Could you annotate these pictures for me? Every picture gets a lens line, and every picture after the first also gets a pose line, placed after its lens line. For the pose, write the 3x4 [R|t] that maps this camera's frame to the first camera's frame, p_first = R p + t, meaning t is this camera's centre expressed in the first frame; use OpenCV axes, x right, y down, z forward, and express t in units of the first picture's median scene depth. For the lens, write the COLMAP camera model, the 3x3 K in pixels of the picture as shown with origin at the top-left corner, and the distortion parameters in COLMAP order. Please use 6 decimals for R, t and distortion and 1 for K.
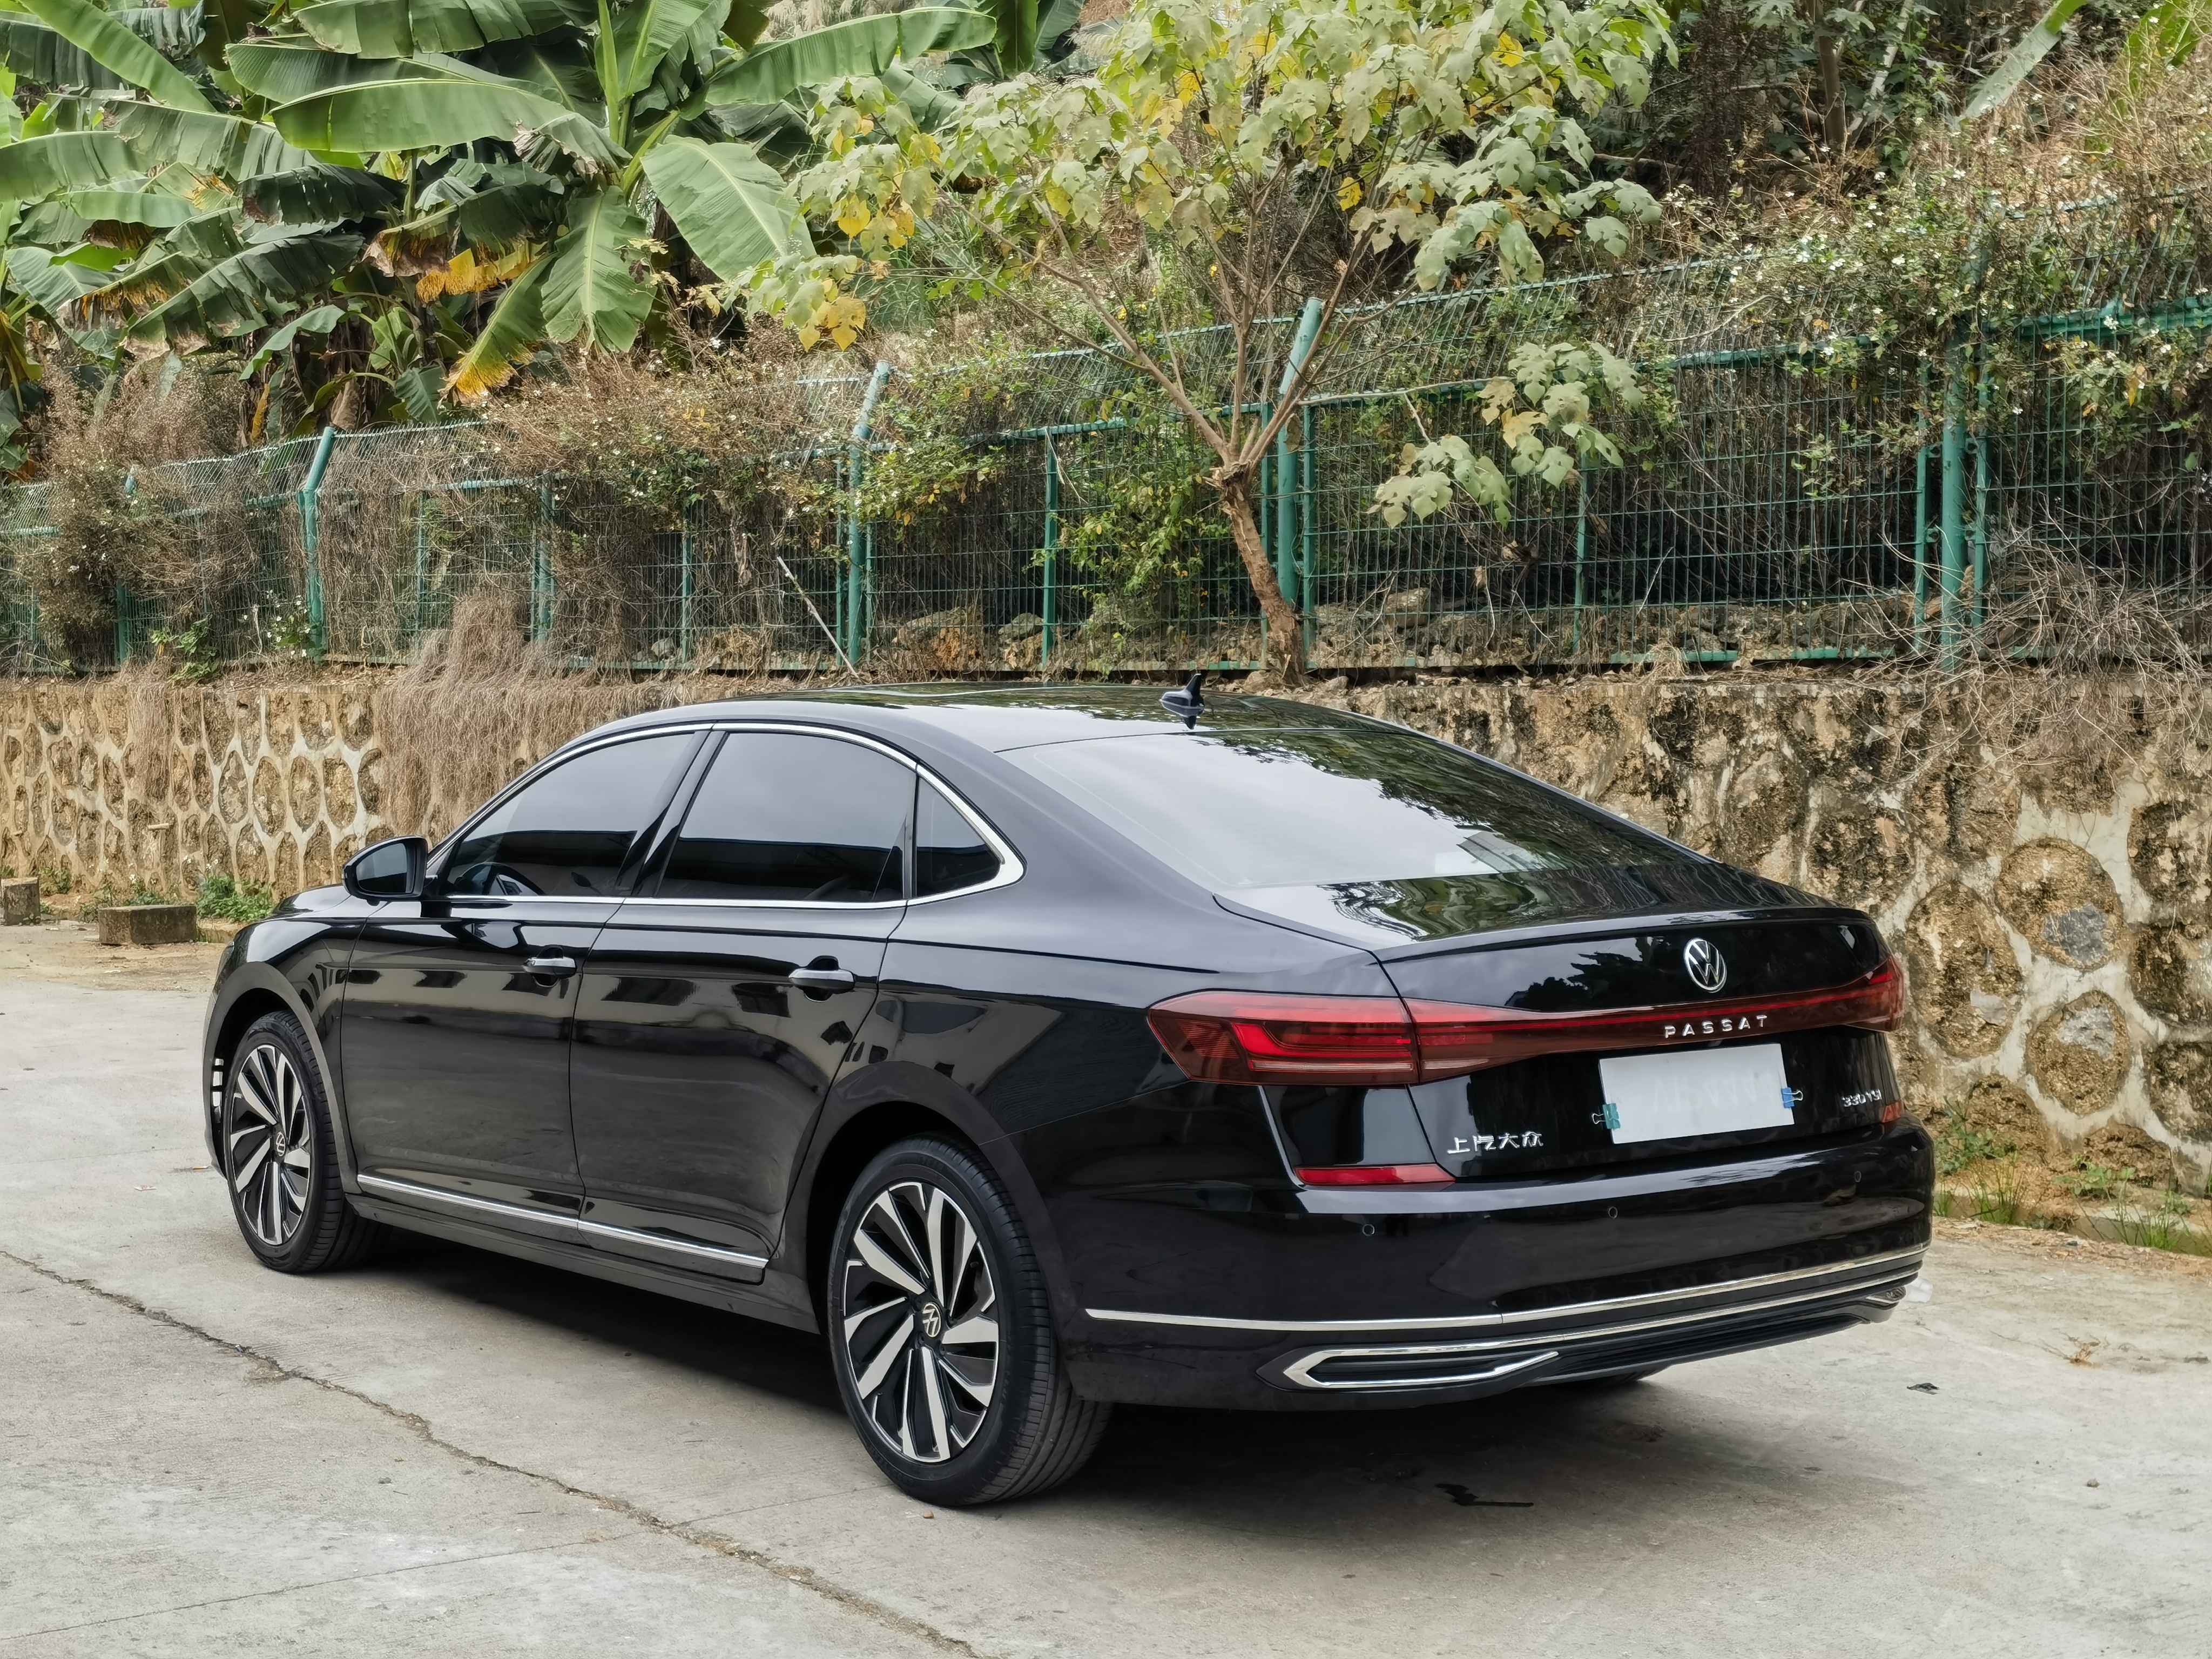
lens RADIAL K [[3286.0, 0, 1106.0], [0, 3286.0, 829.5], [0, 0, 1]] dist [0.137935, -0.044596]
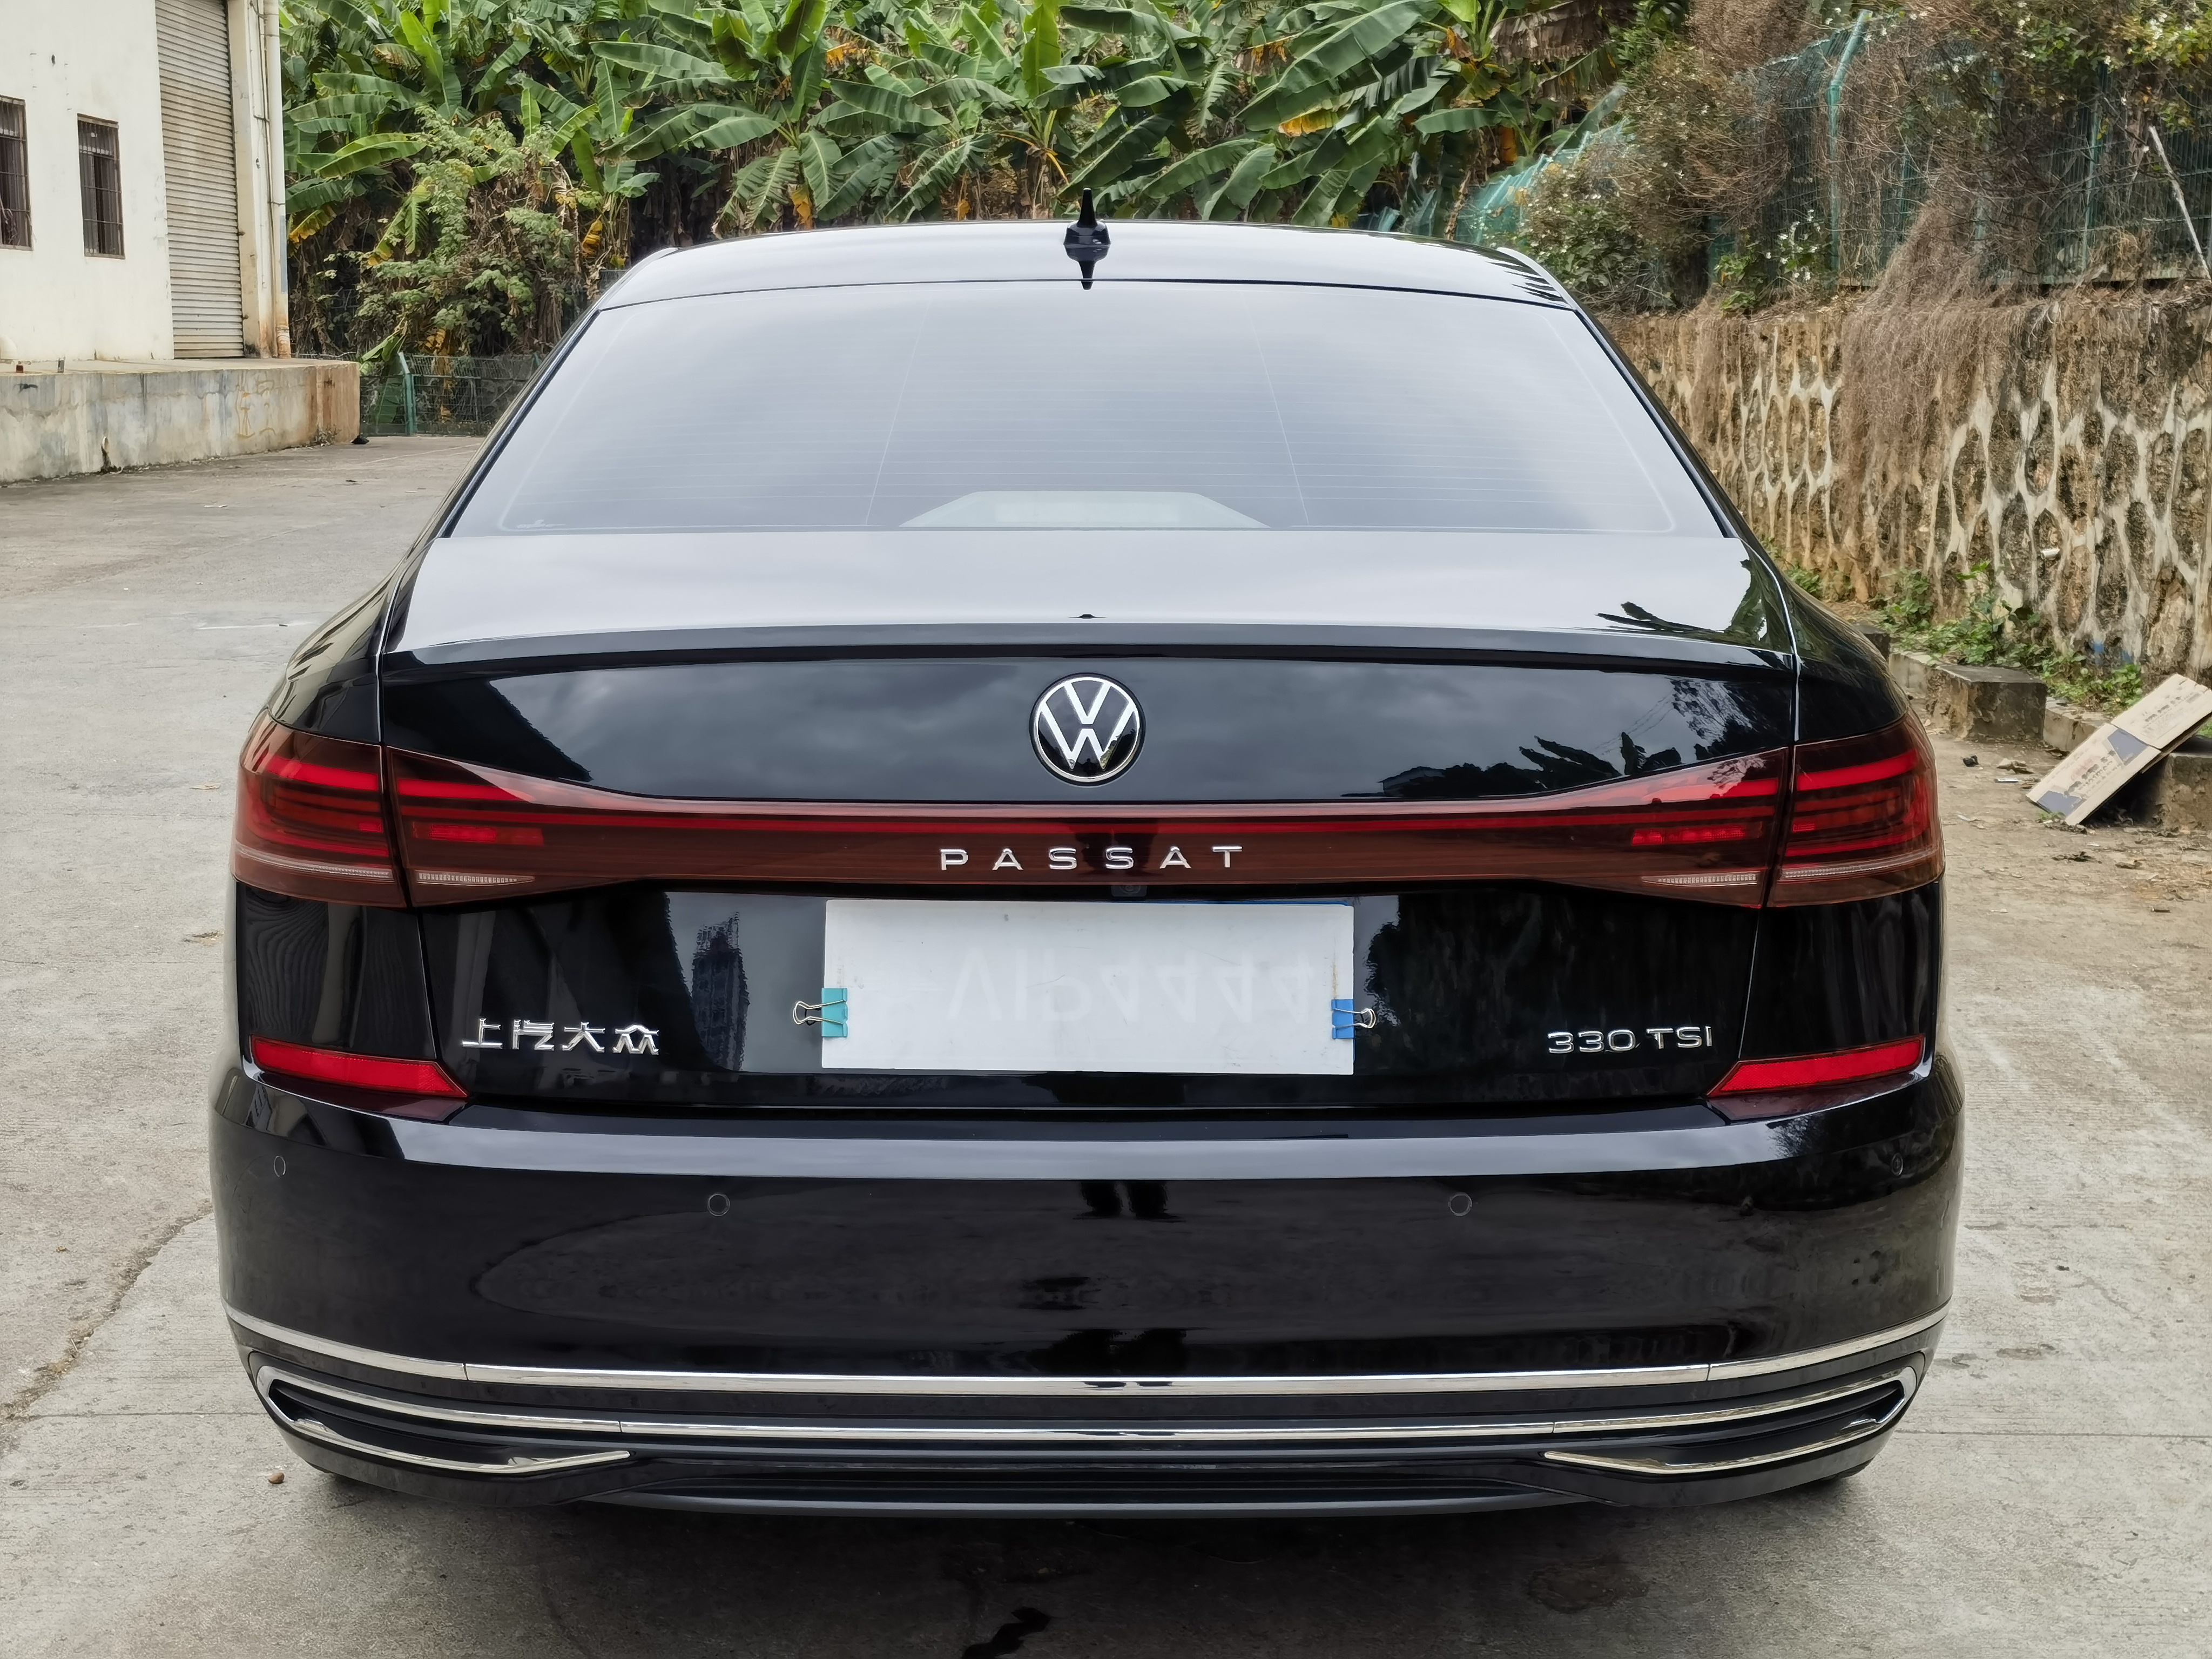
lens RADIAL K [[3286.0, 0, 1106.0], [0, 3286.0, 829.5], [0, 0, 1]] dist [0.137935, -0.044596]
pose [[0.803233, 0.096231, -0.587841, 0.490044], [-0.036673, 0.992981, 0.112443, 0.000505], [0.594535, -0.068760, 0.801124, 0.634176]]
